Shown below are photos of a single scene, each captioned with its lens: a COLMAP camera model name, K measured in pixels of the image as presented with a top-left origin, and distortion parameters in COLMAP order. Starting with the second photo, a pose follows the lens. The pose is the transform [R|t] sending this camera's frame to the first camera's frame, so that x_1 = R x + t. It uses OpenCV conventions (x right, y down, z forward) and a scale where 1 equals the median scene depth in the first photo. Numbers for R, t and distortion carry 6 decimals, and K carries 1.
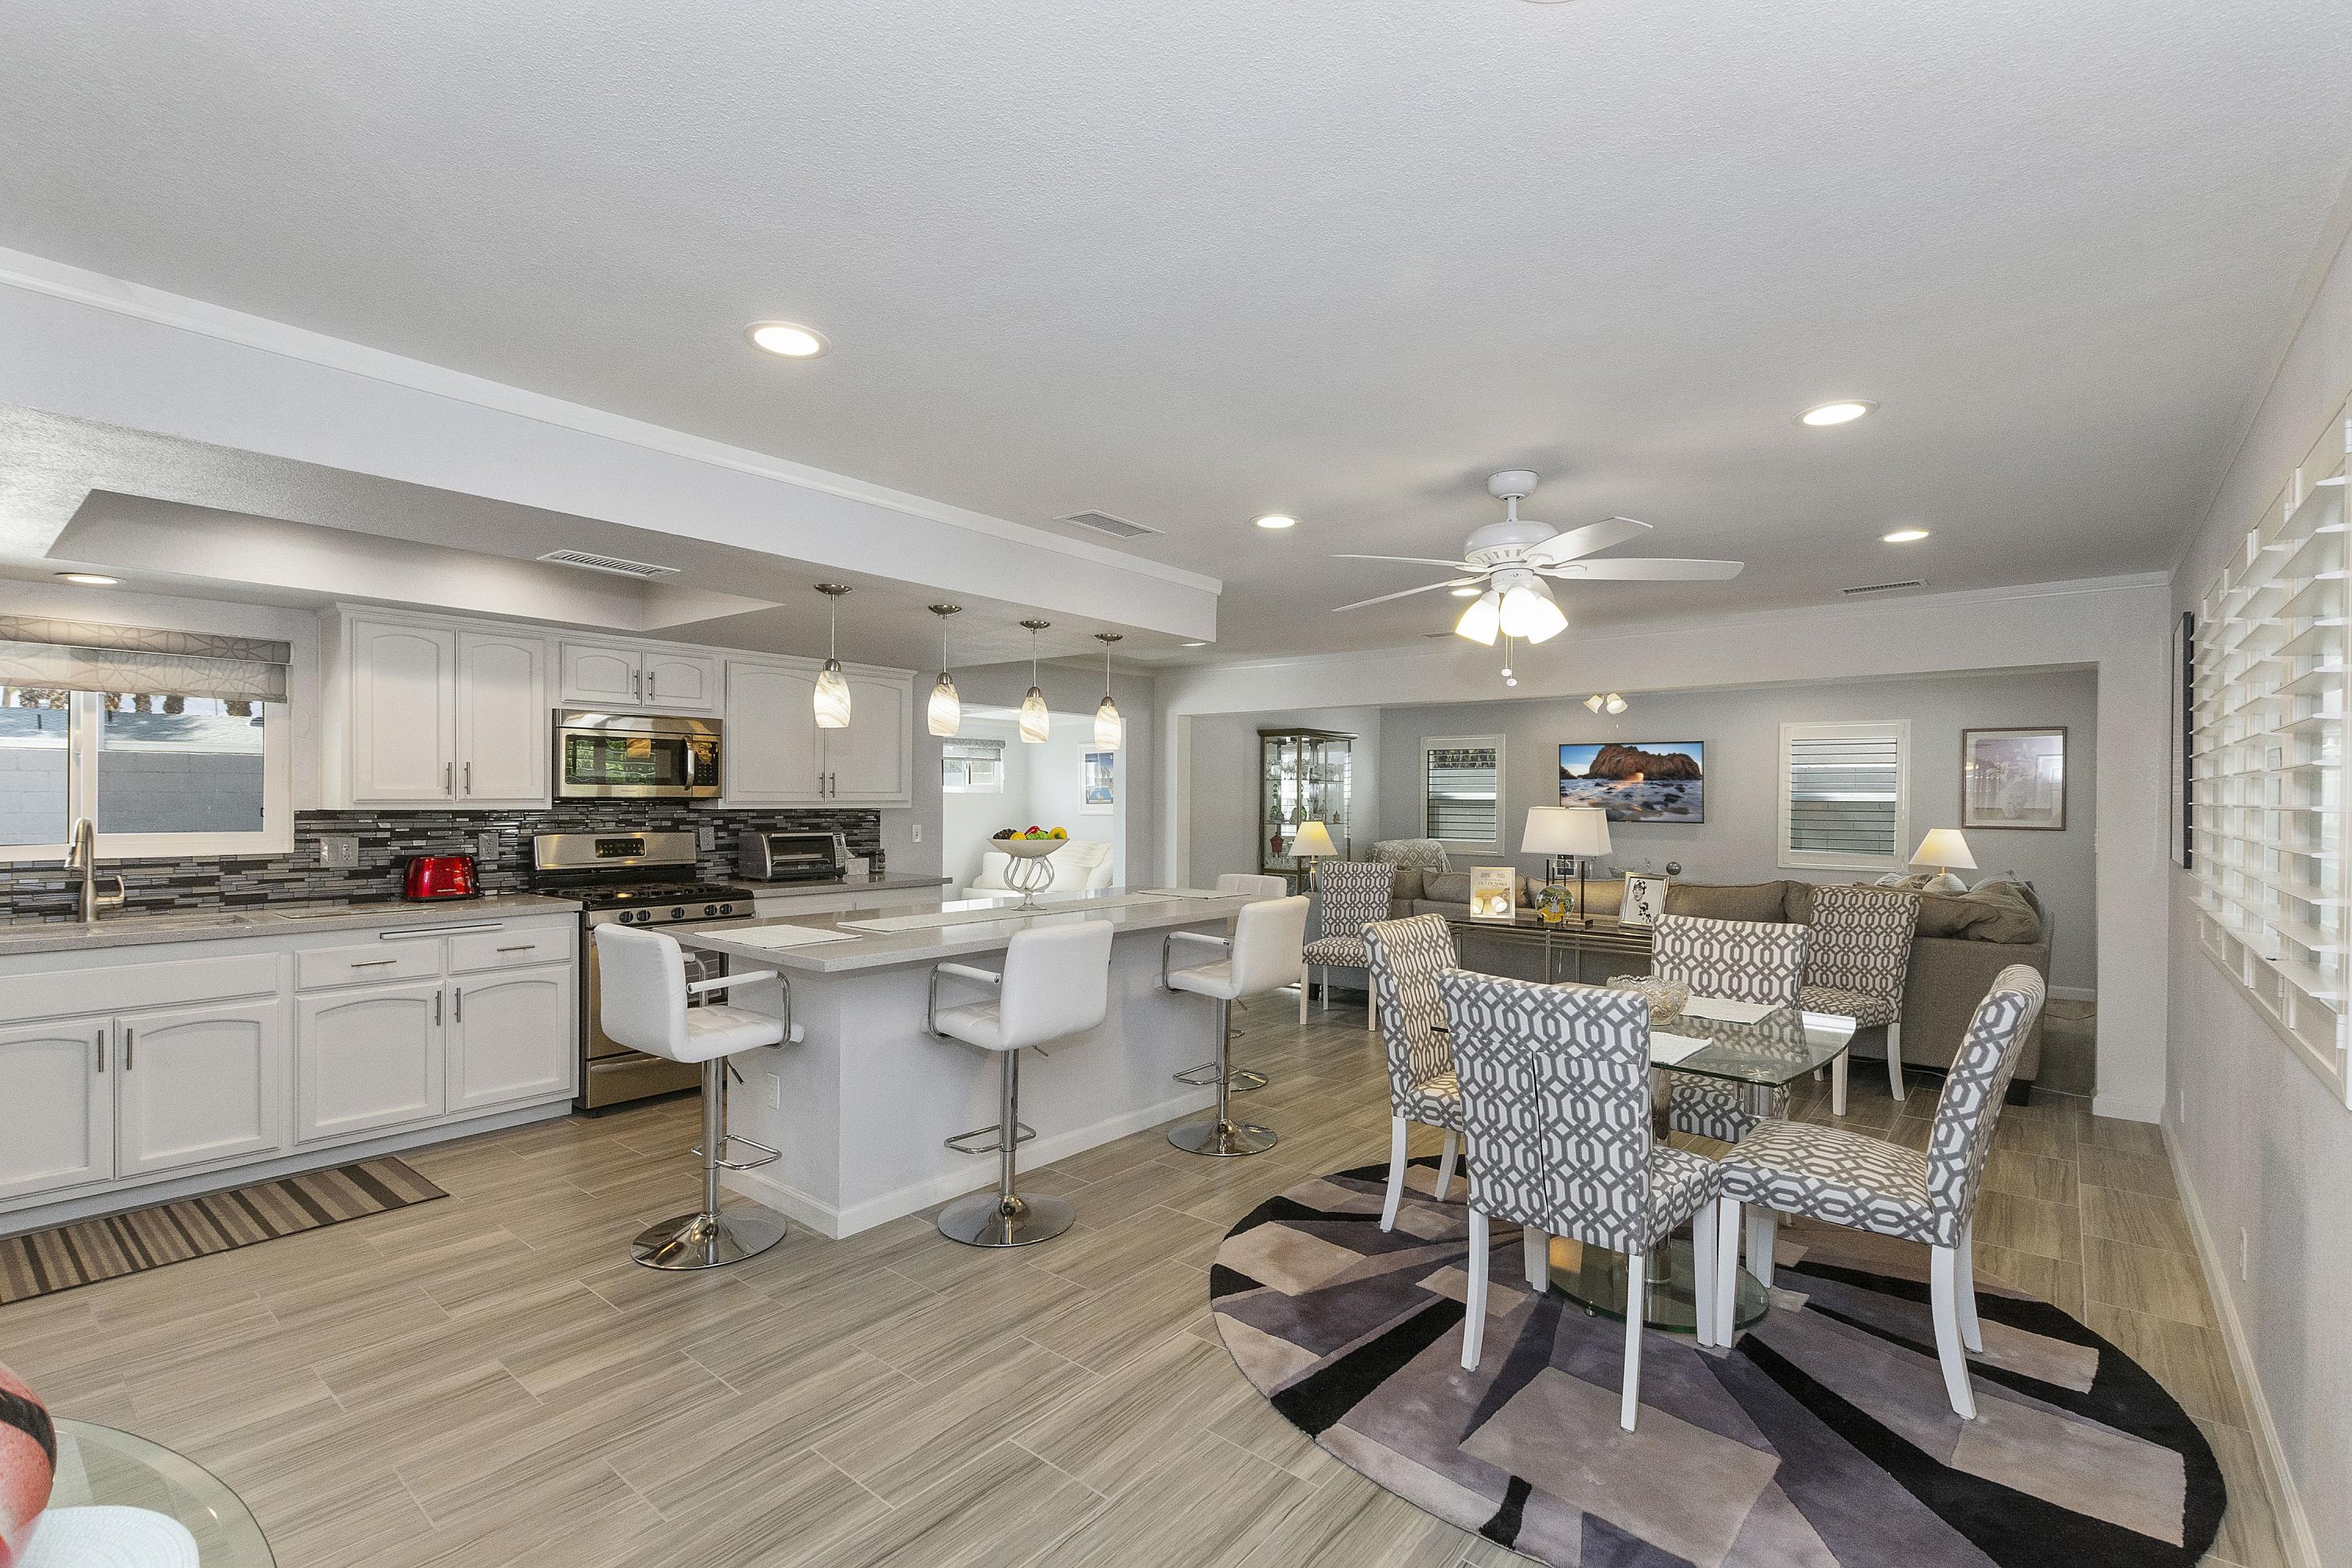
lens RADIAL K [[1086.6, 0, 1183.7], [0, 1086.6, 798.8], [0, 0, 1]] dist [0.011655, -0.003331]
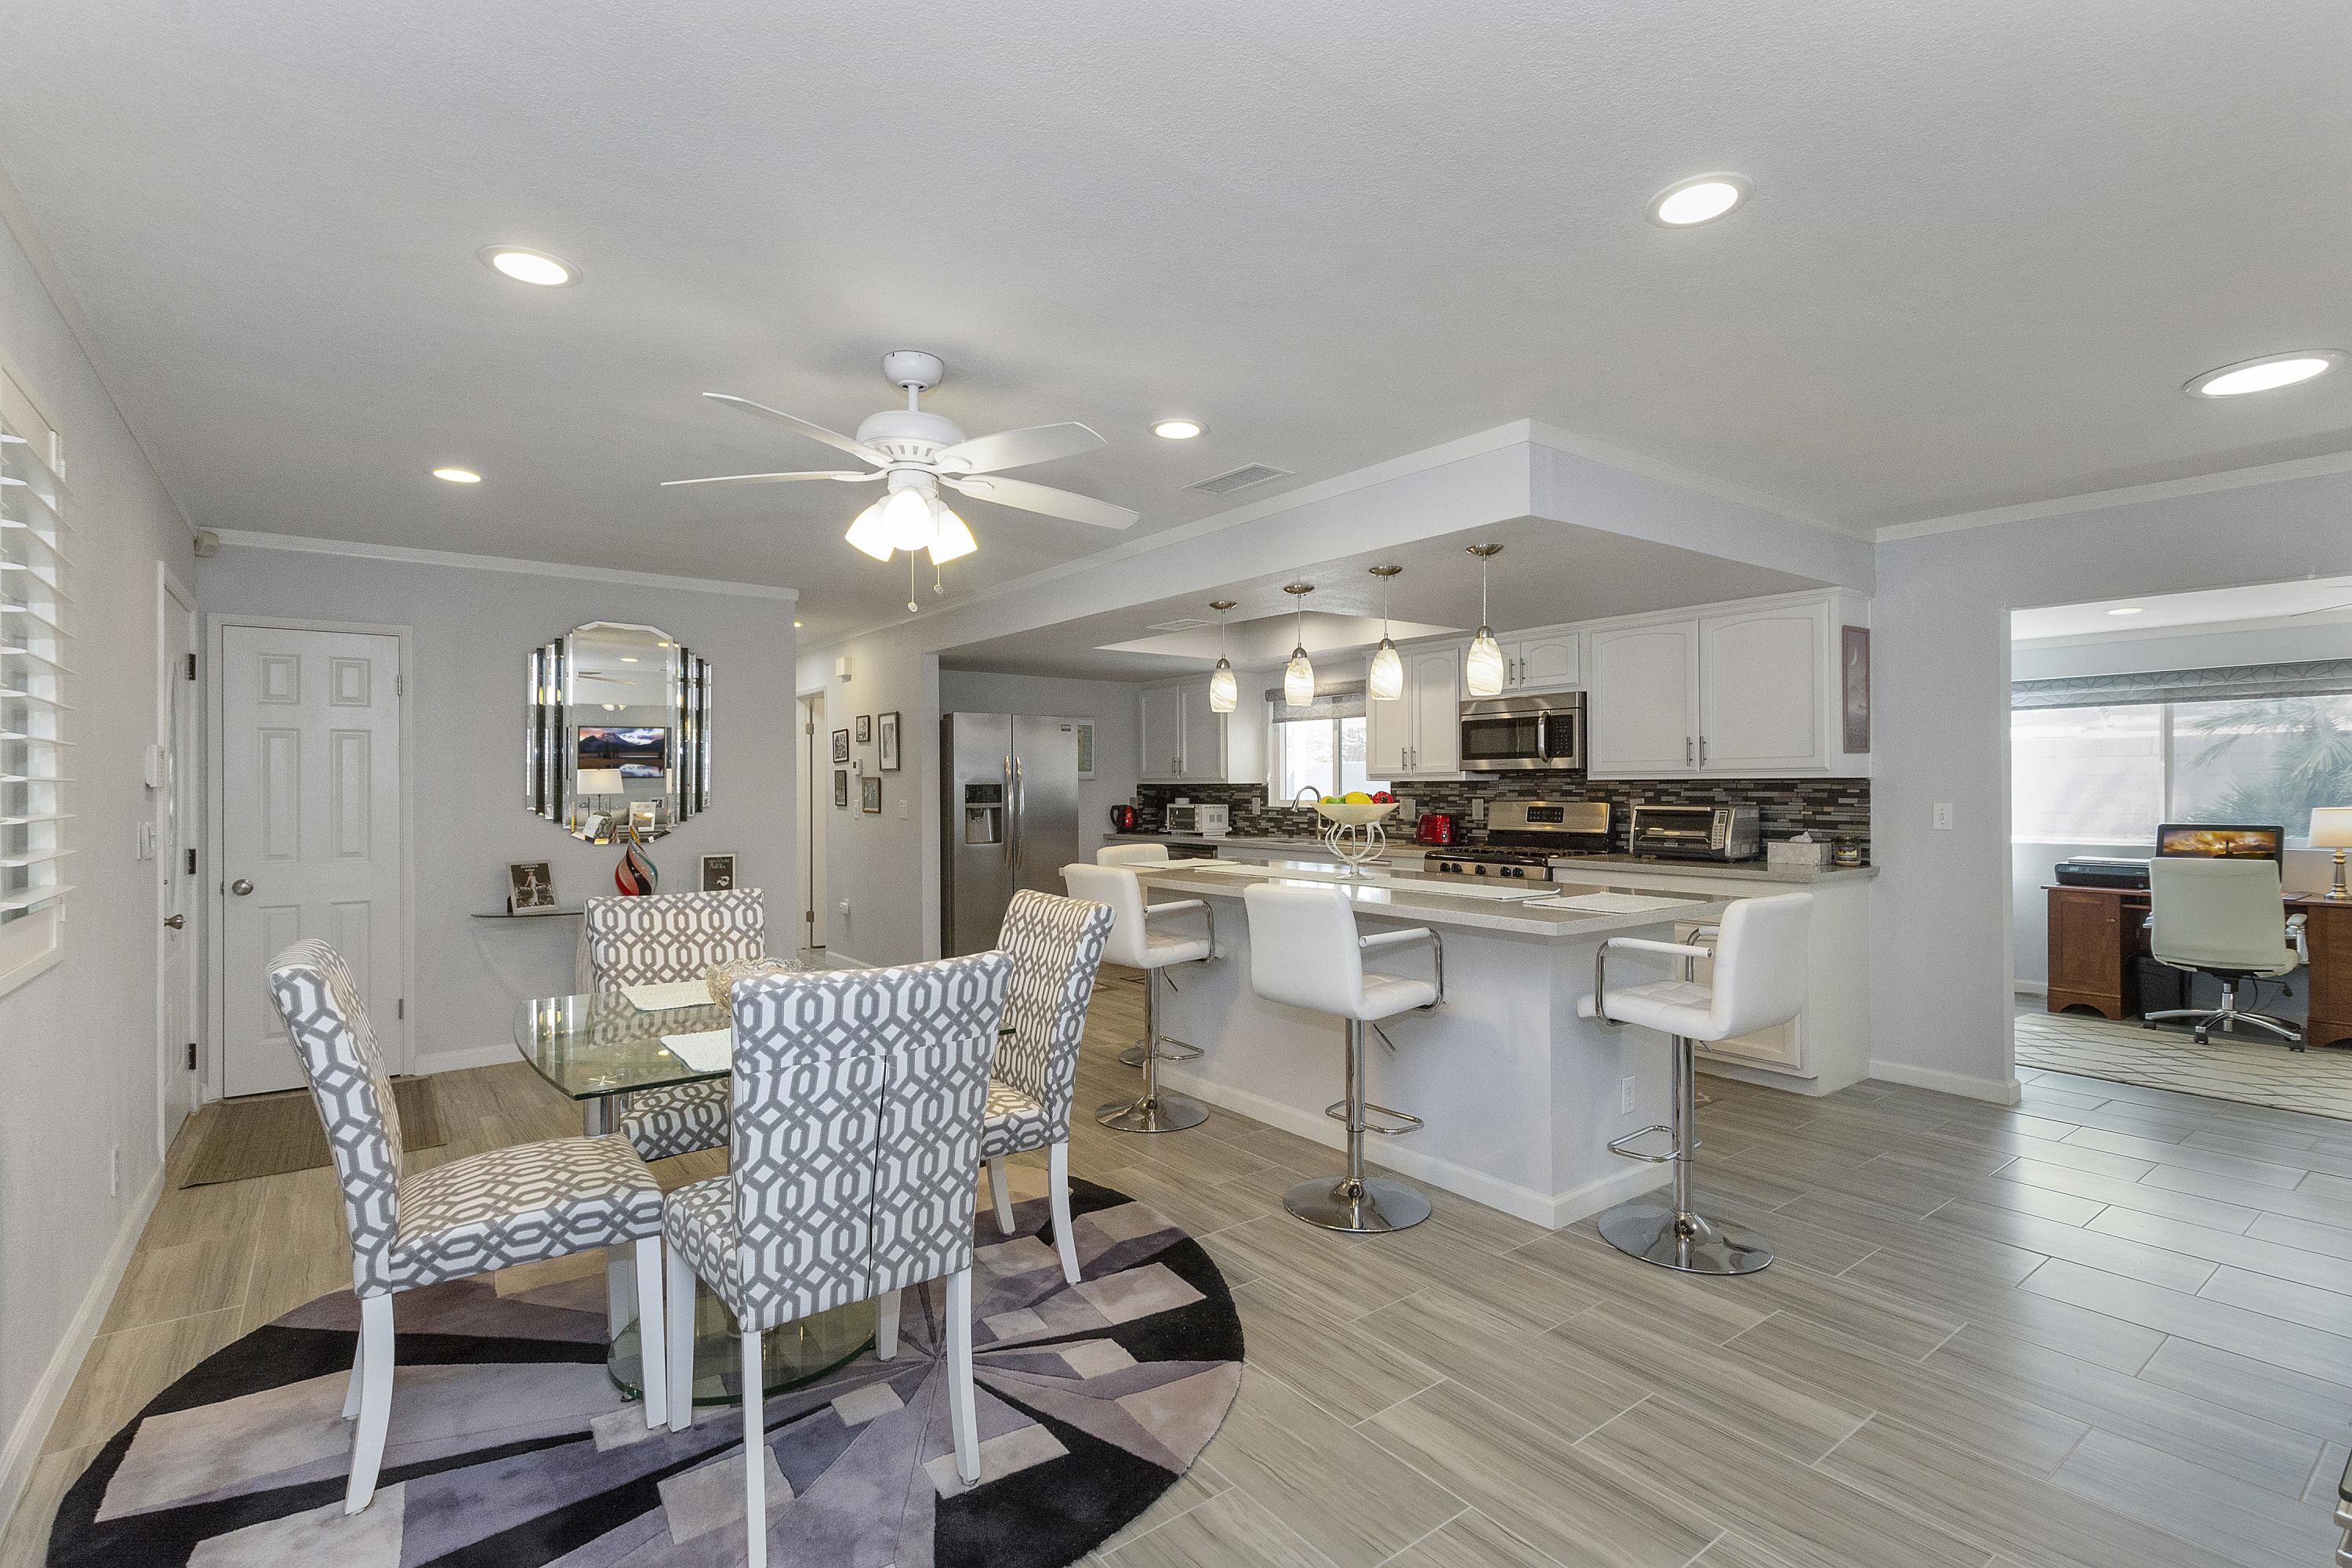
lens RADIAL K [[1086.6, 0, 1169.0], [0, 1086.6, 787.0], [0, 0, 1]] dist [0.011655, -0.003331]
pose [[-0.236477, -0.005374, -0.971622, 0.858476], [-0.000601, 0.999985, -0.005385, 0.028586], [0.971637, -0.000689, -0.236476, 1.126217]]
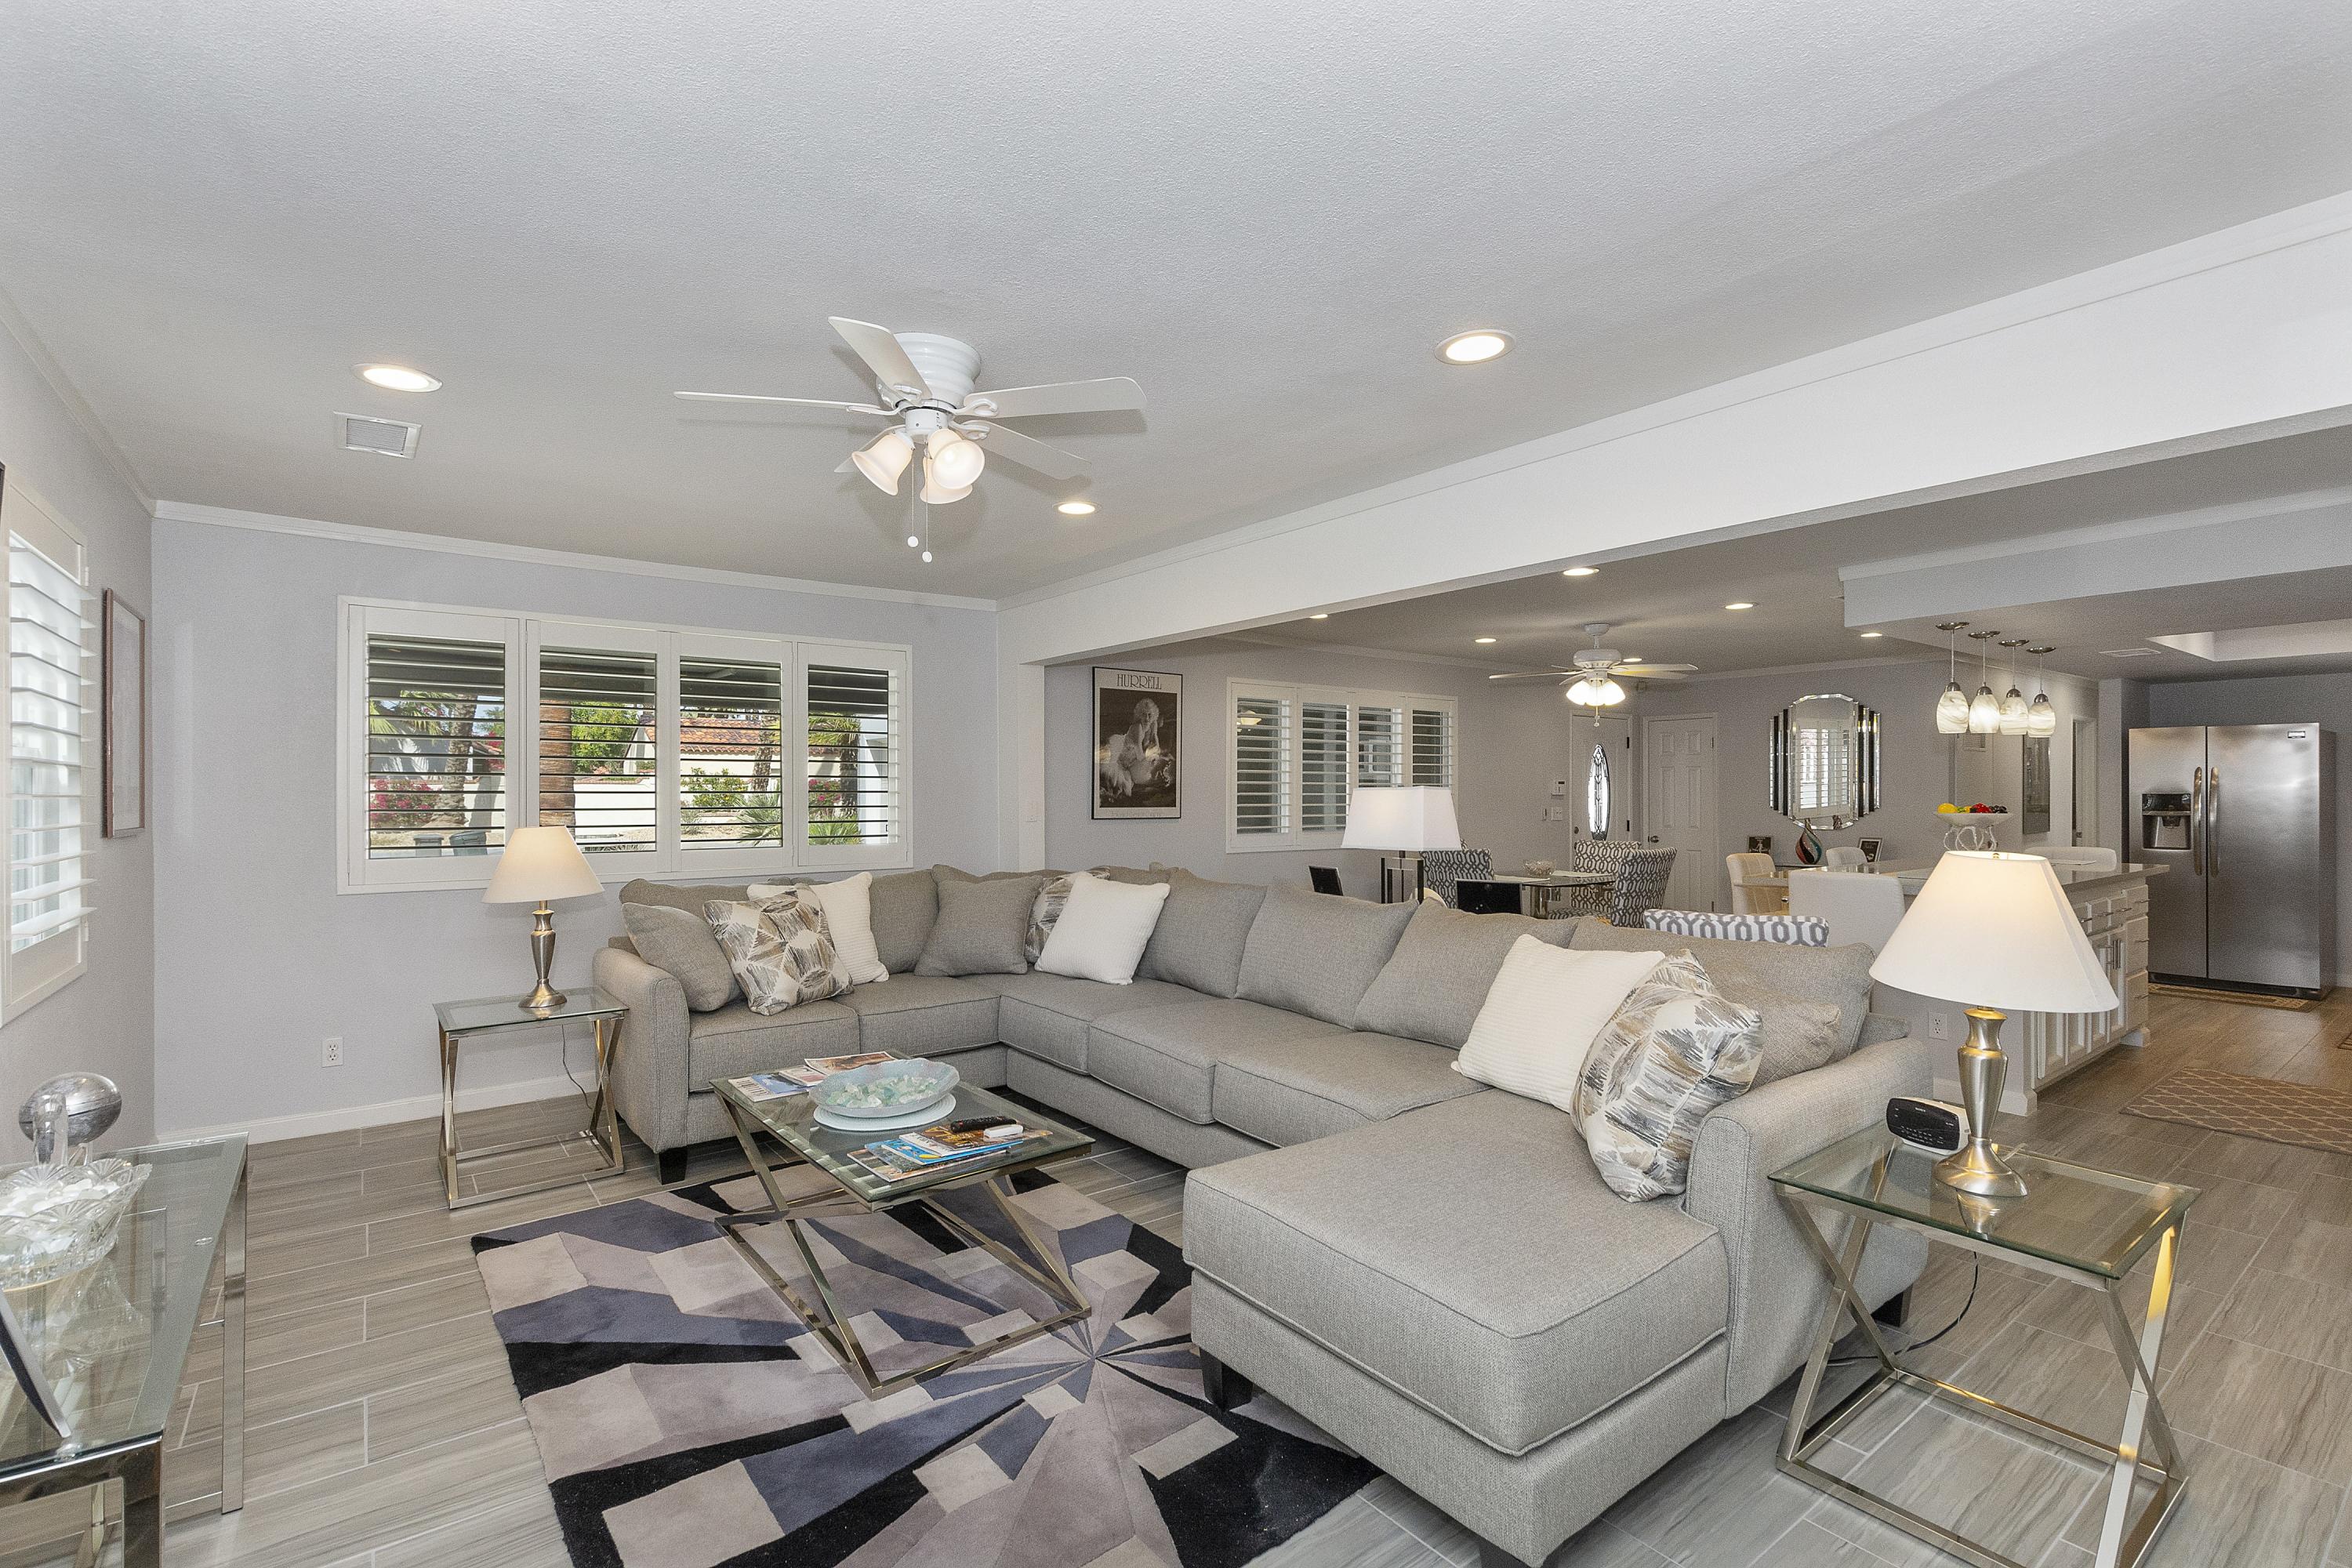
lens RADIAL K [[1086.6, 0, 1168.5], [0, 1086.6, 787.9], [0, 0, 1]] dist [0.011655, -0.003331]
pose [[-0.974188, -0.004031, 0.225704, 0.503975], [-0.003729, 0.999991, 0.001761, 0.008929], [-0.225709, 0.000874, -0.974194, 2.575321]]
